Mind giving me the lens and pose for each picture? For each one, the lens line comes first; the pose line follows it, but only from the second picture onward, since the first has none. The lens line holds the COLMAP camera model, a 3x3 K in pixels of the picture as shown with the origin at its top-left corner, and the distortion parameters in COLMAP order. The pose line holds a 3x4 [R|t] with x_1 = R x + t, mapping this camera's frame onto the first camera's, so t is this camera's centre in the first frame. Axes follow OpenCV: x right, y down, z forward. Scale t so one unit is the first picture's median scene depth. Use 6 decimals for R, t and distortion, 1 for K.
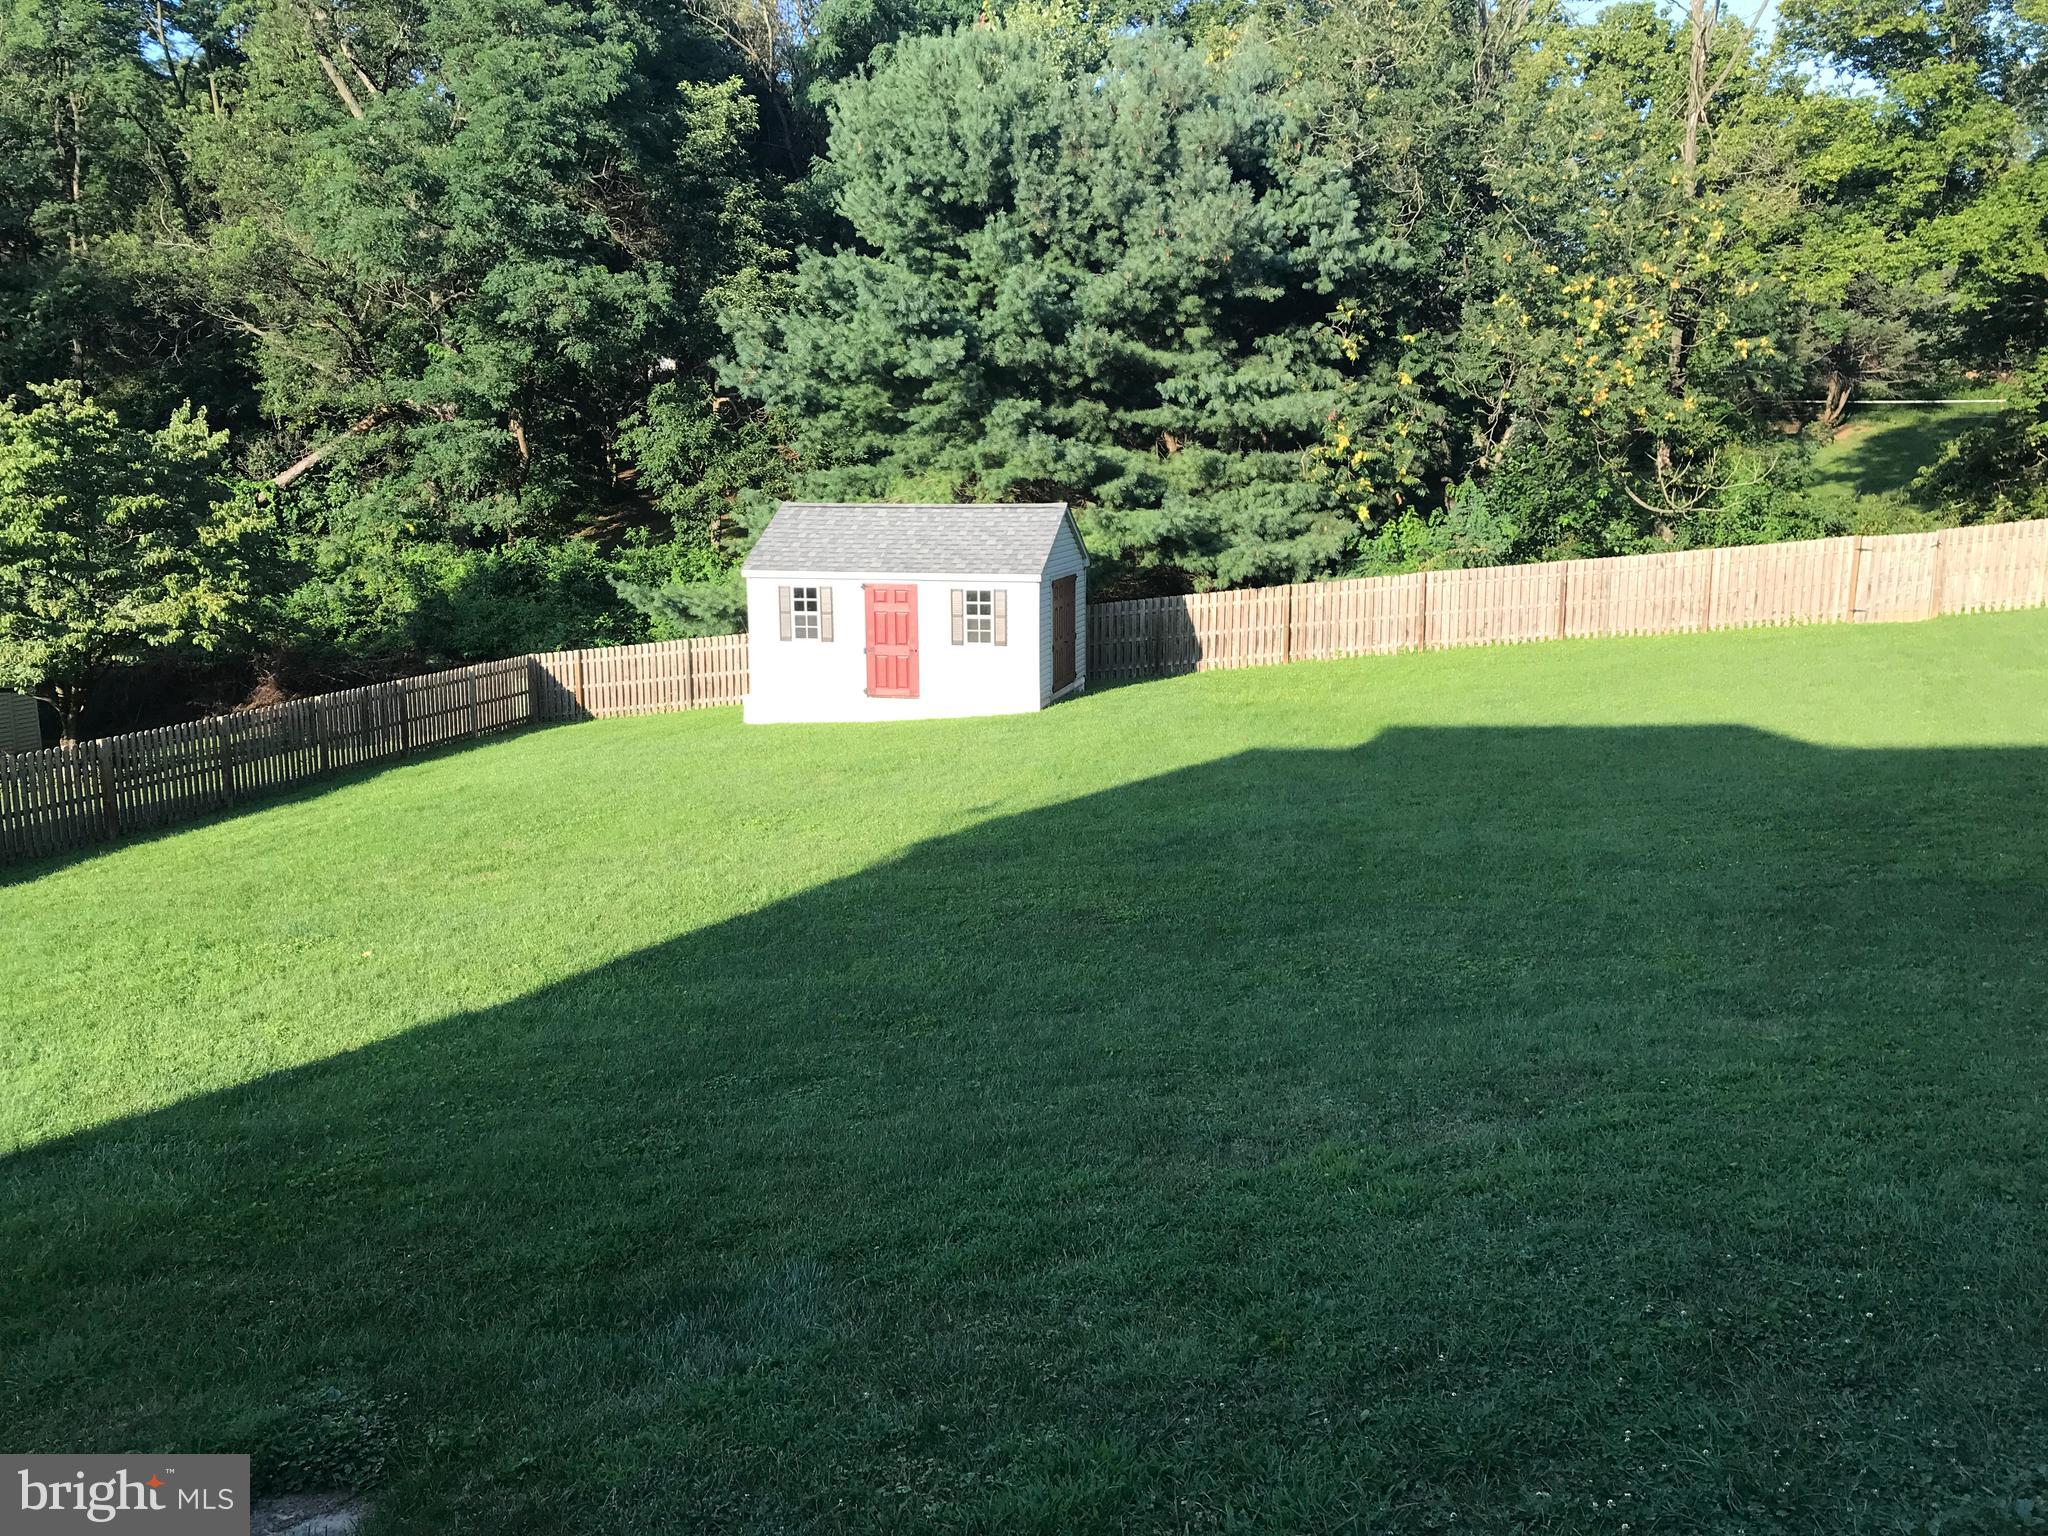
lens RADIAL K [[1673.3, 0, 1015.2], [0, 1673.3, 776.0], [0, 0, 1]] dist [0.048482, -0.049309]
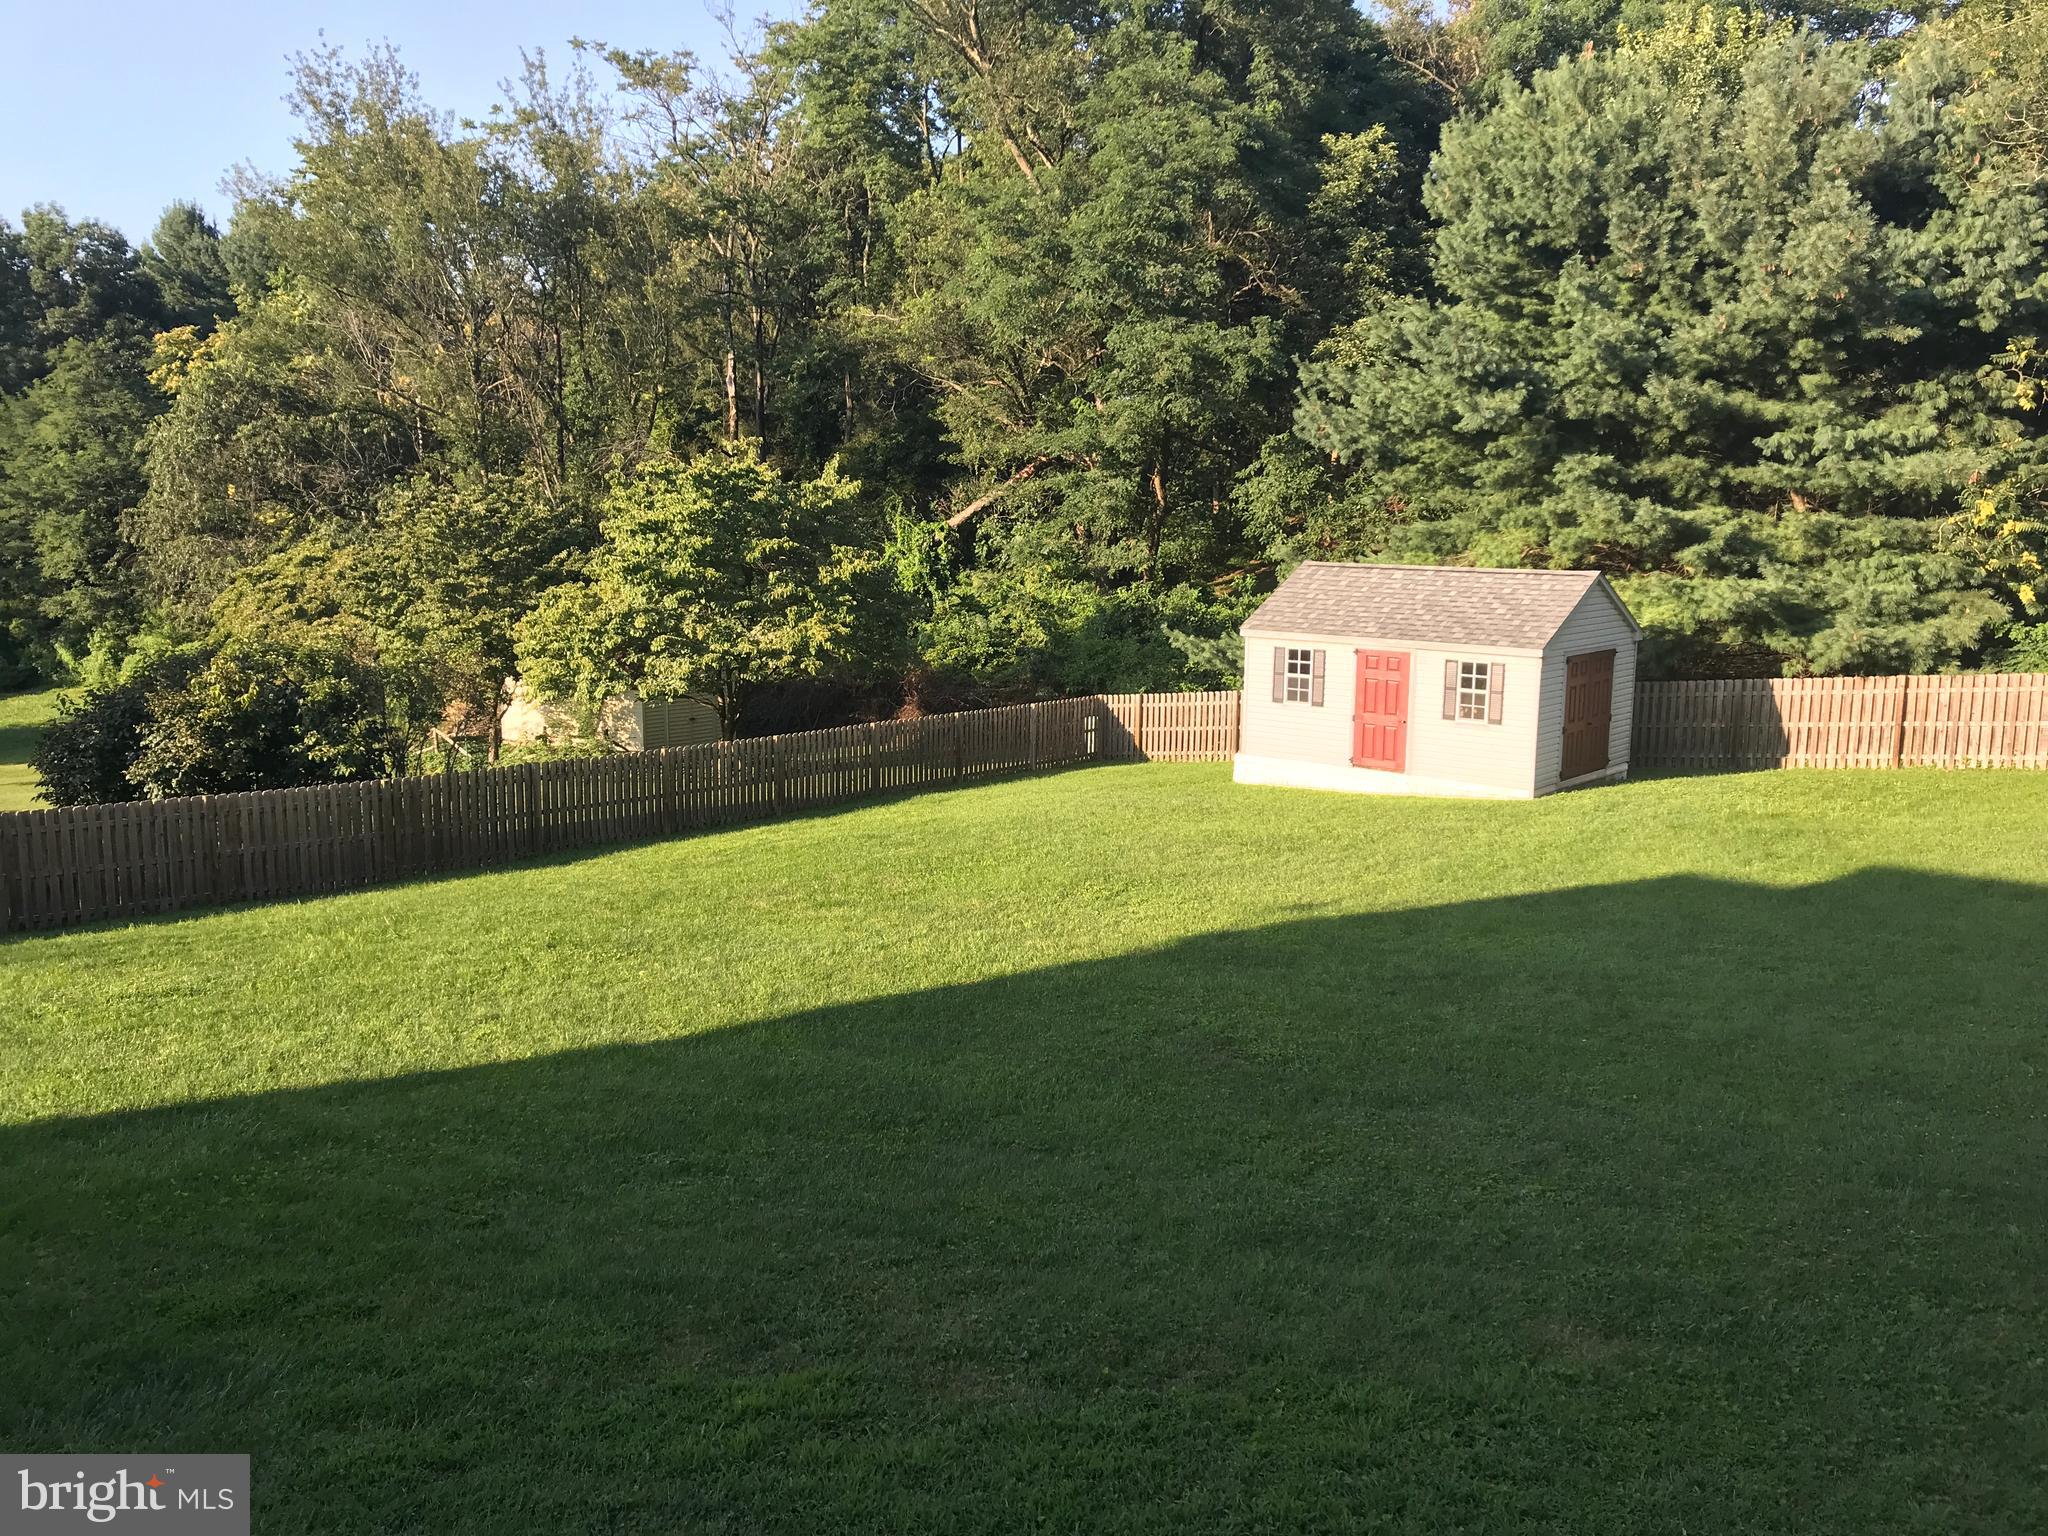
lens RADIAL K [[1673.3, 0, 1024.4], [0, 1673.3, 764.9], [0, 0, 1]] dist [0.048482, -0.049309]
pose [[0.895495, 0.087042, -0.436477, 0.139364], [-0.097993, 0.995184, -0.002587, -0.023604], [0.434150, 0.045088, 0.899712, 0.047158]]
